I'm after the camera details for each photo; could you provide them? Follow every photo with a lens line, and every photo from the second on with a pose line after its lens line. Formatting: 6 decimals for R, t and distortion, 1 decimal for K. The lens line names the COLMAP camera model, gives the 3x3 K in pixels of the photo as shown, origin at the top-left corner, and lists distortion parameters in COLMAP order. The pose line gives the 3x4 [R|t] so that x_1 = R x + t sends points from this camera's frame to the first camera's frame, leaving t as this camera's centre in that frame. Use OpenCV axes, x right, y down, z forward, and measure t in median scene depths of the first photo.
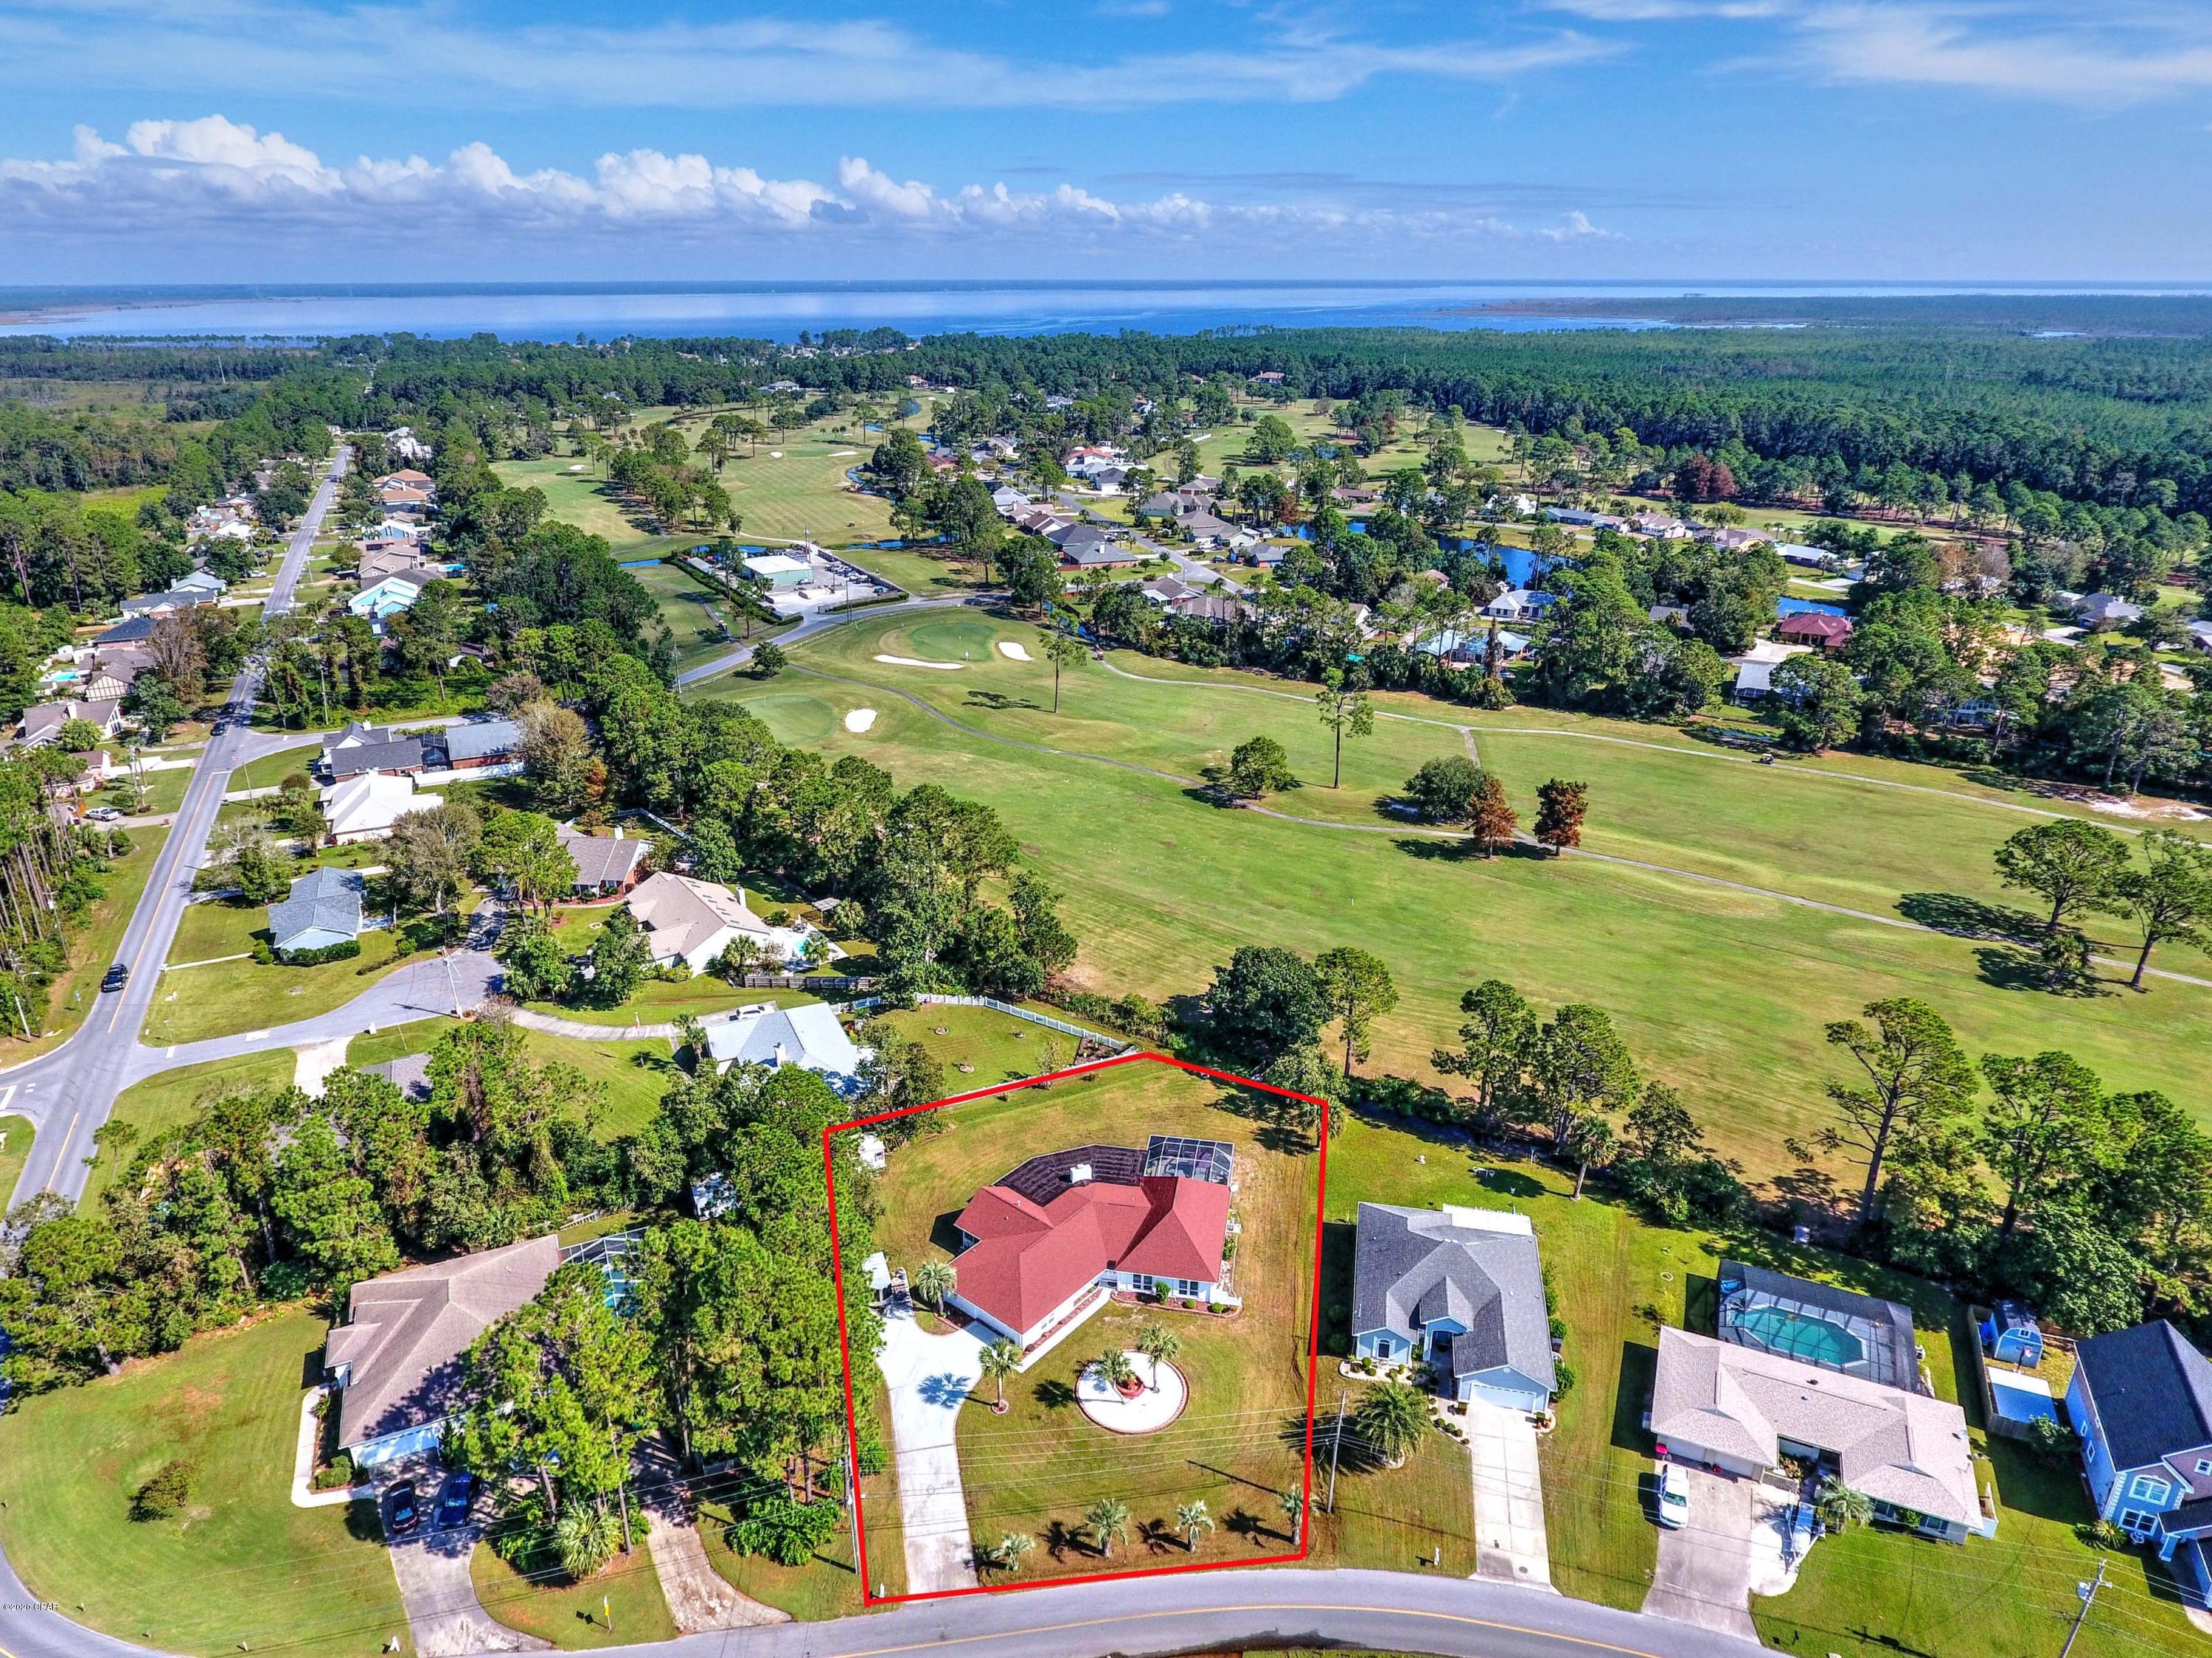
lens RADIAL K [[1301.3, 0, 1083.8], [0, 1301.3, 838.6], [0, 0, 1]] dist [-0.001277, 0.000931]
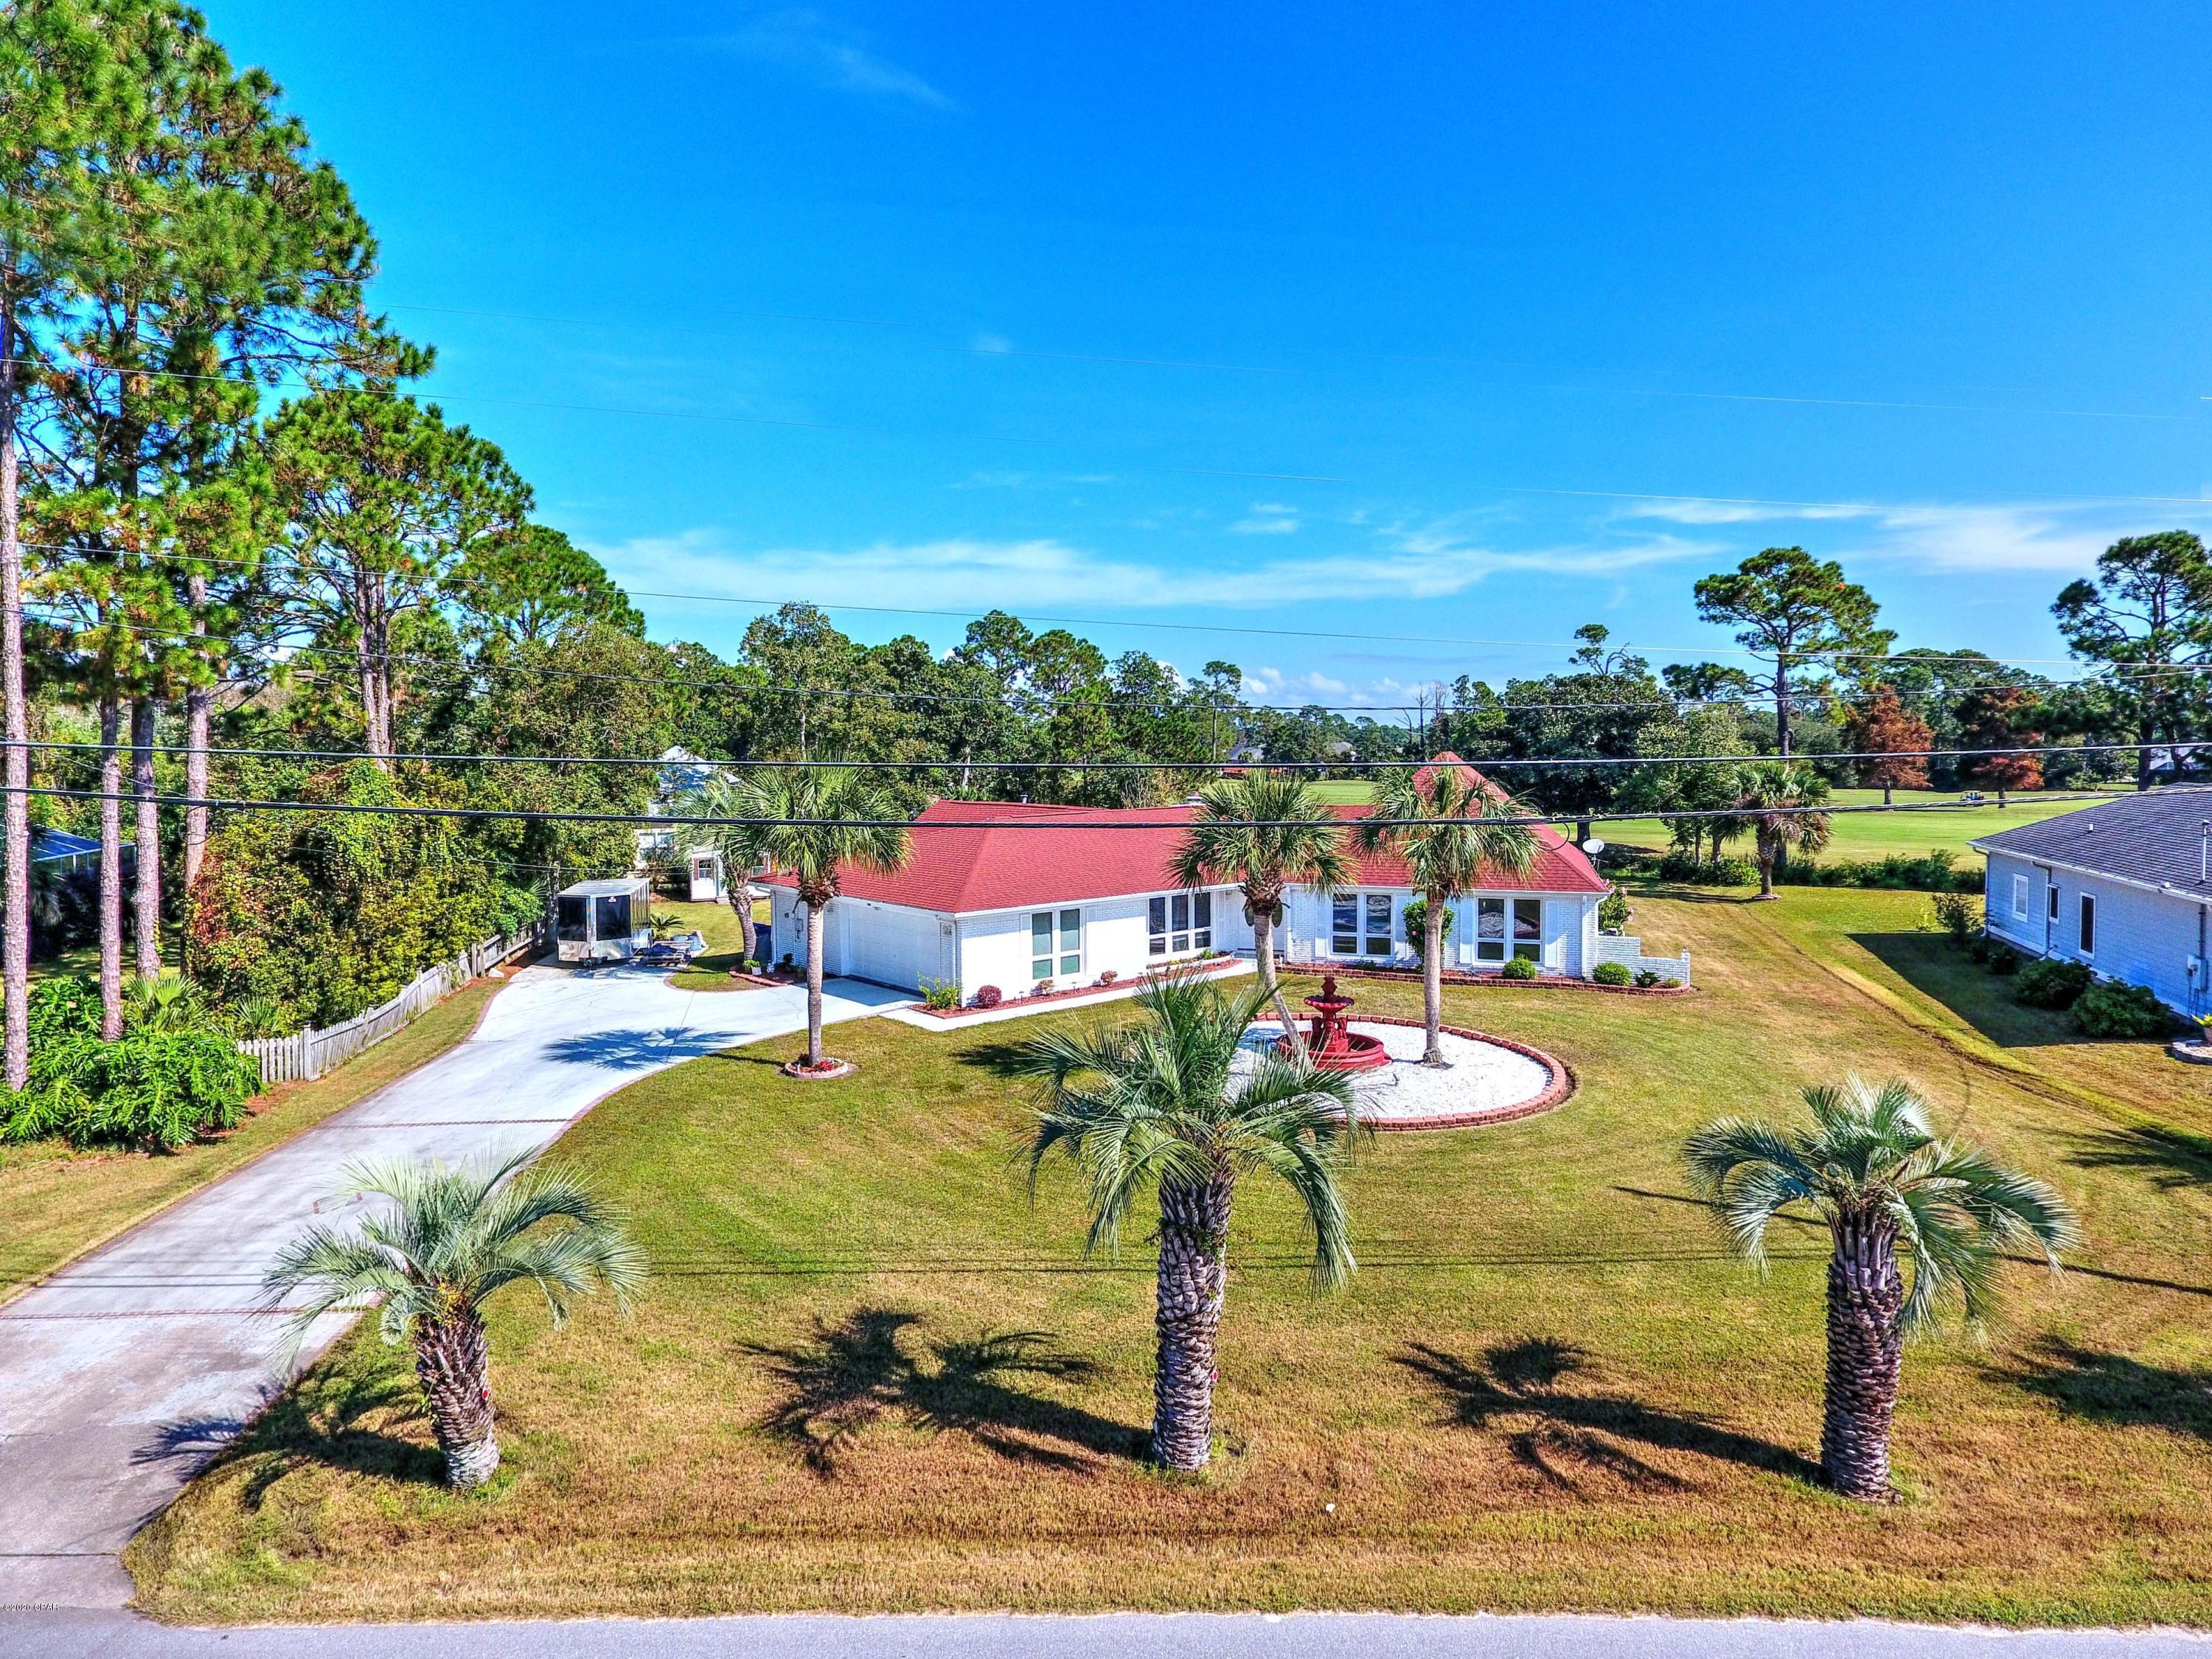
lens RADIAL K [[1286.5, 0, 1093.3], [0, 1286.5, 807.8], [0, 0, 1]] dist [-0.007593, 0.001247]
pose [[0.991710, 0.006579, -0.128327, 0.019925], [-0.047450, 0.946852, -0.318152, 0.424068], [0.119414, 0.321603, 0.939314, 0.685861]]
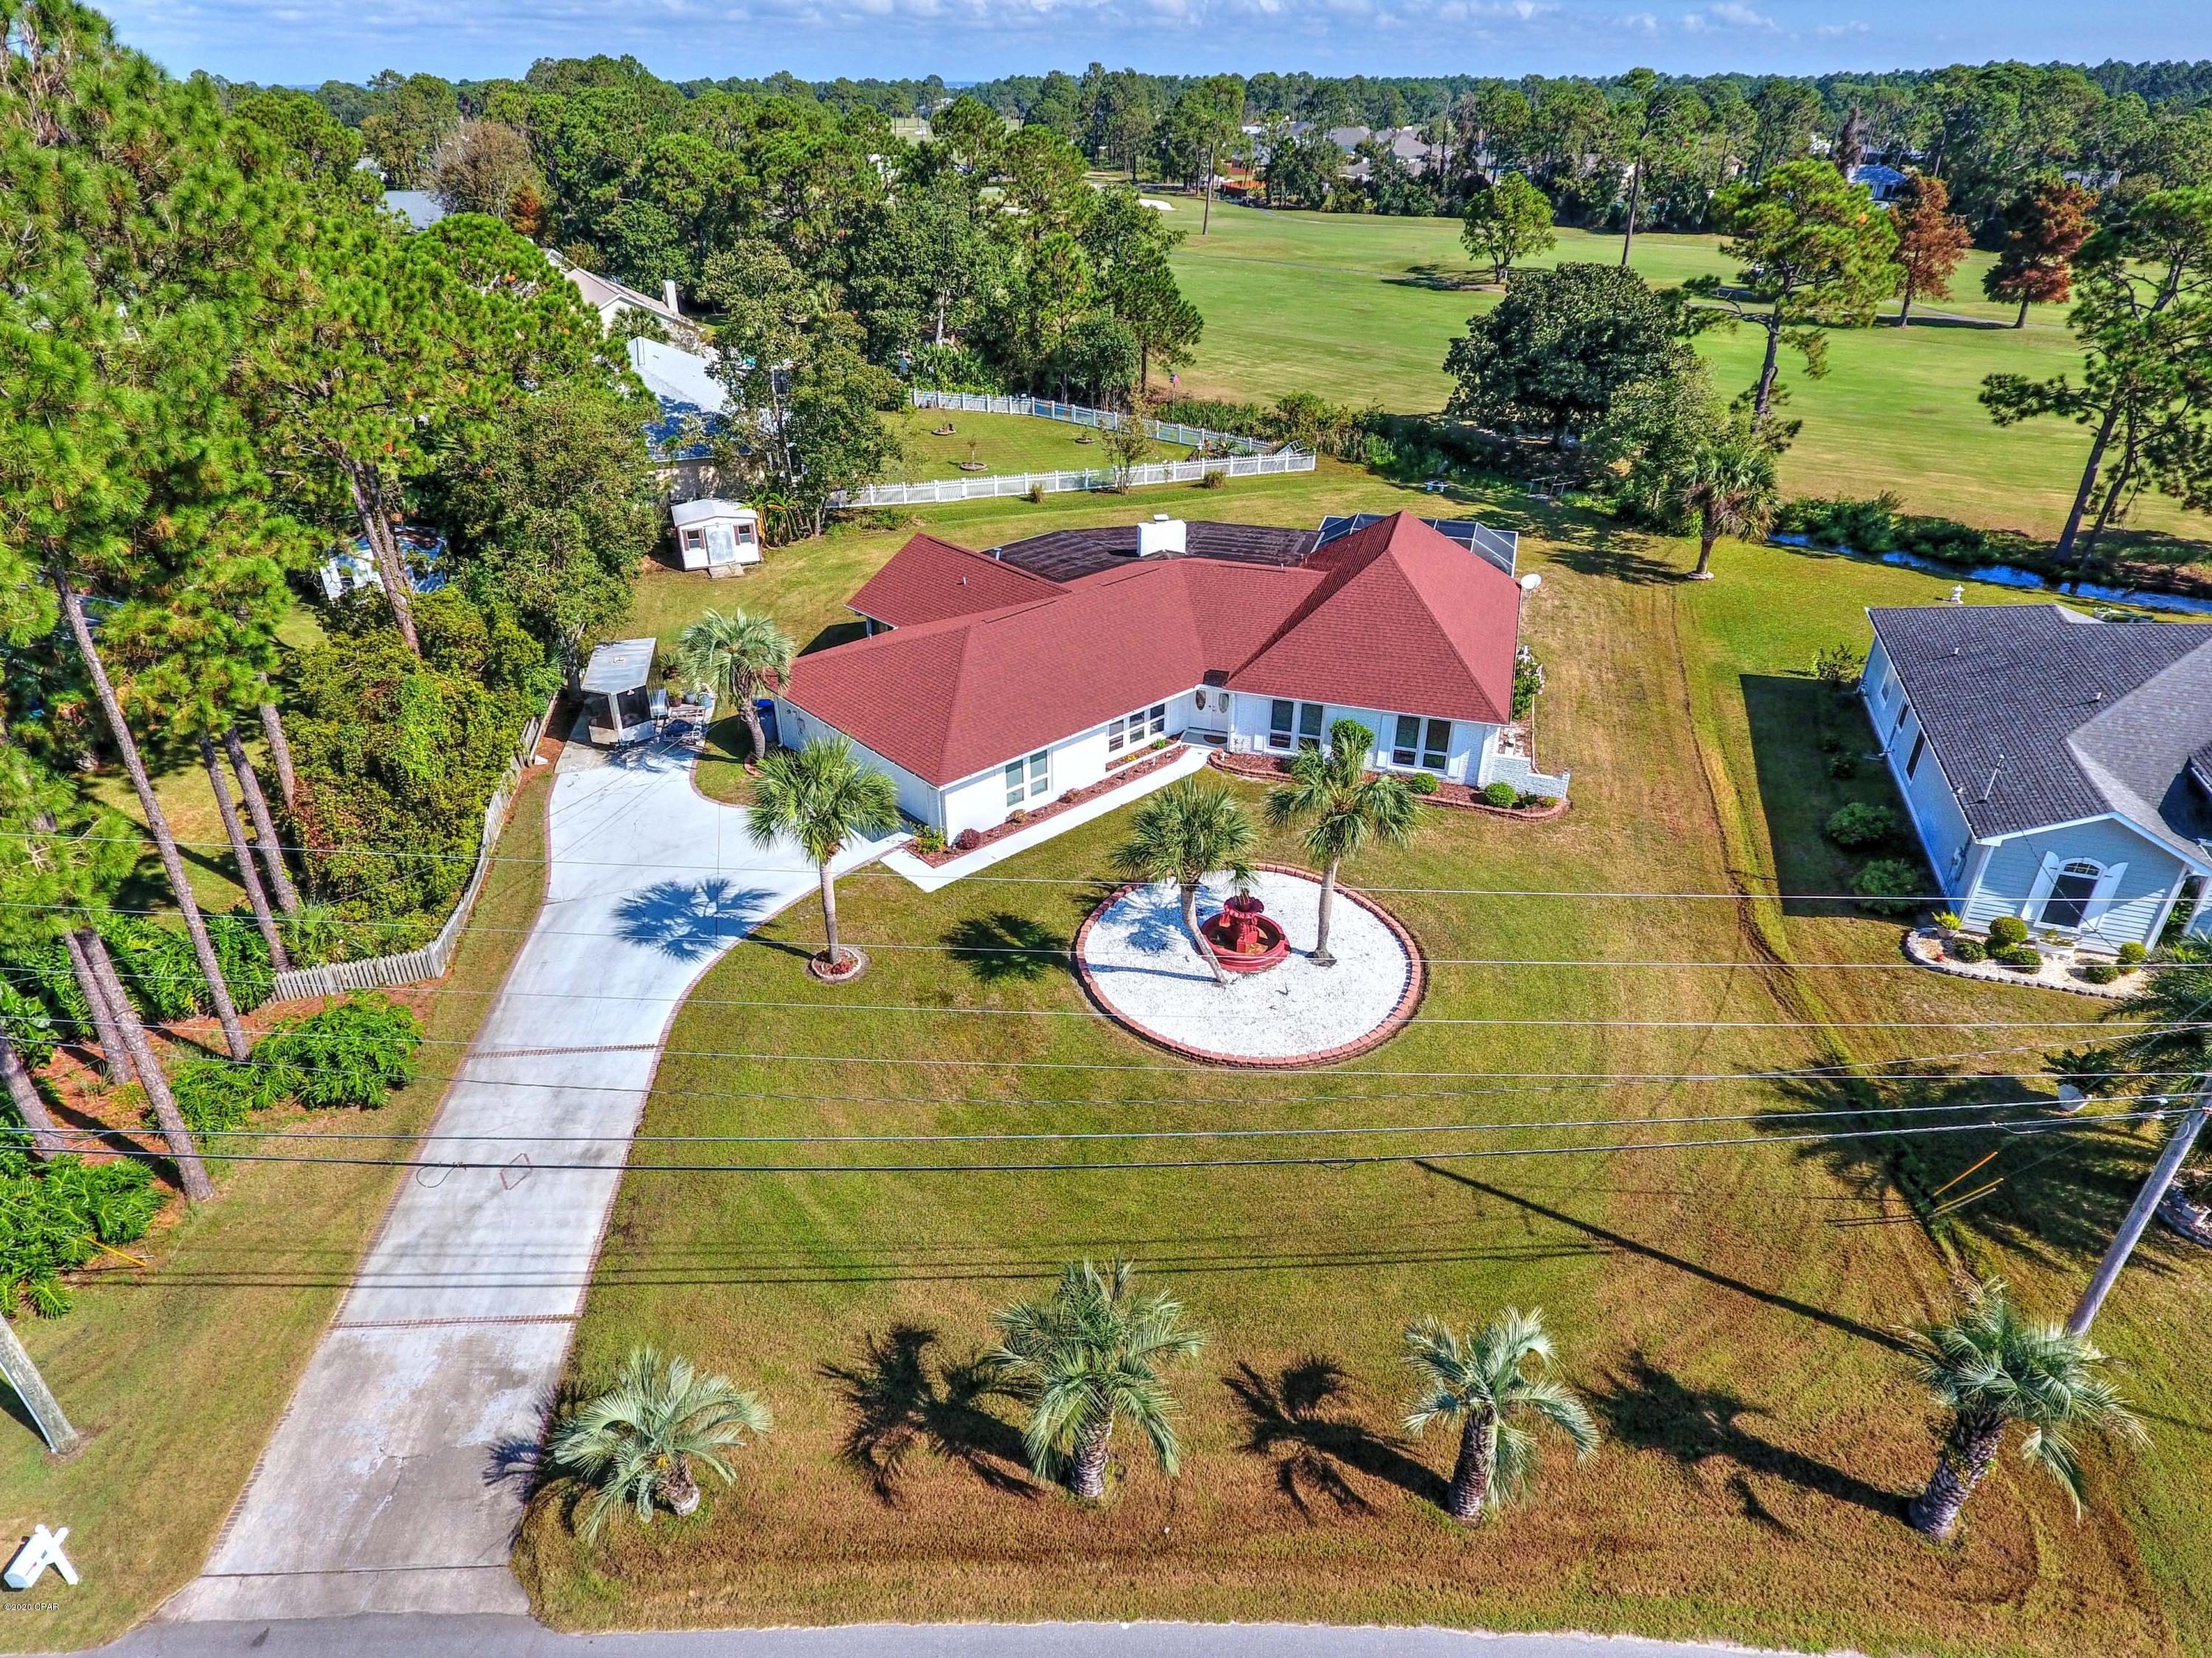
lens RADIAL K [[1286.4, 0, 1093.3], [0, 1286.4, 807.3], [0, 0, 1]] dist [-0.007593, 0.001247]
pose [[0.992661, 0.060739, -0.104568, 0.027998], [-0.046317, 0.989735, 0.135205, 0.320125], [0.111707, -0.129369, 0.985284, 0.633848]]
